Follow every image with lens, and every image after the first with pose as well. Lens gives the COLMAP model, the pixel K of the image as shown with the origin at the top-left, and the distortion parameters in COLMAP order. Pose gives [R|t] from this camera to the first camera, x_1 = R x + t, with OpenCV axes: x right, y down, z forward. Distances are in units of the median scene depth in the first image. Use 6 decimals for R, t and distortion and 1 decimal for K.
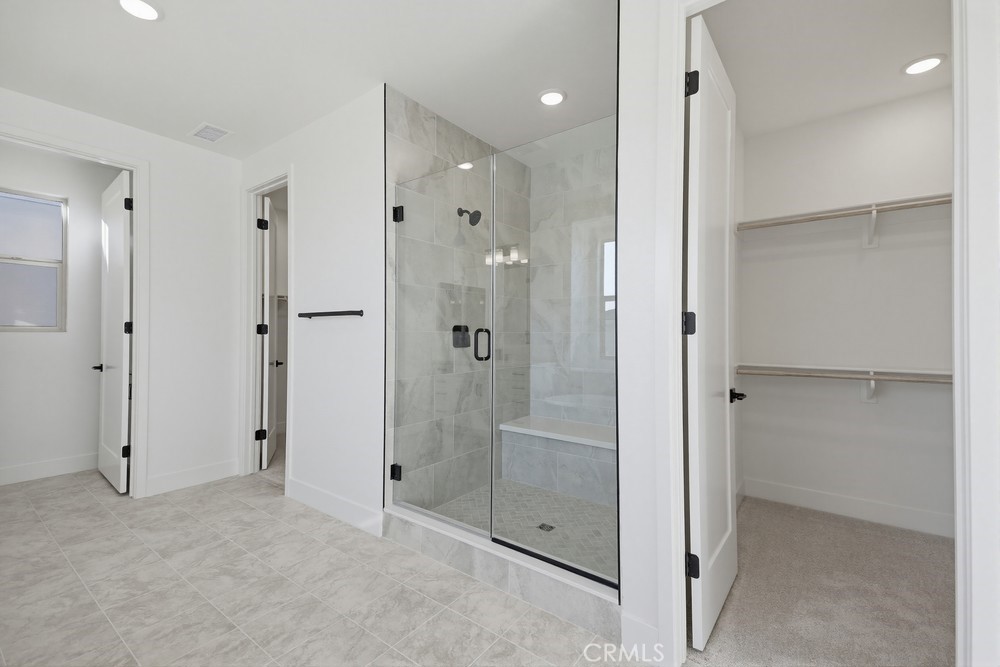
lens RADIAL K [[426.2, 0, 495.4], [0, 426.2, 331.5], [0, 0, 1]] dist [0.062707, -0.022102]
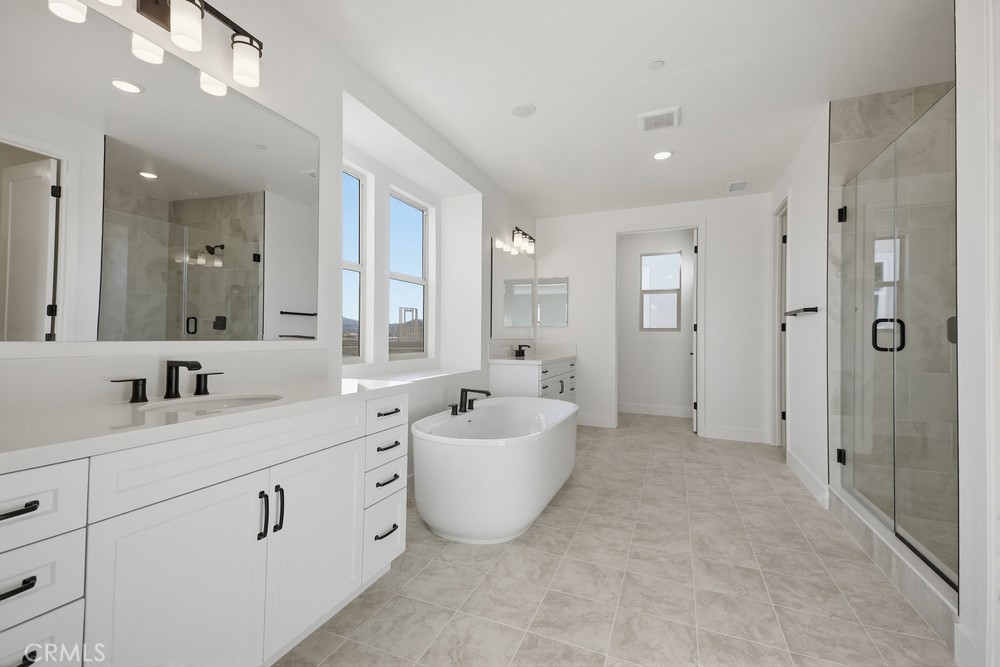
lens RADIAL K [[426.2, 0, 495.4], [0, 426.2, 331.5], [0, 0, 1]] dist [0.062707, -0.022102]
pose [[0.249675, -0.012415, -0.968250, 0.649726], [-0.000907, 0.999914, -0.013055, 0.033856], [0.968329, 0.004138, 0.249643, -0.113204]]
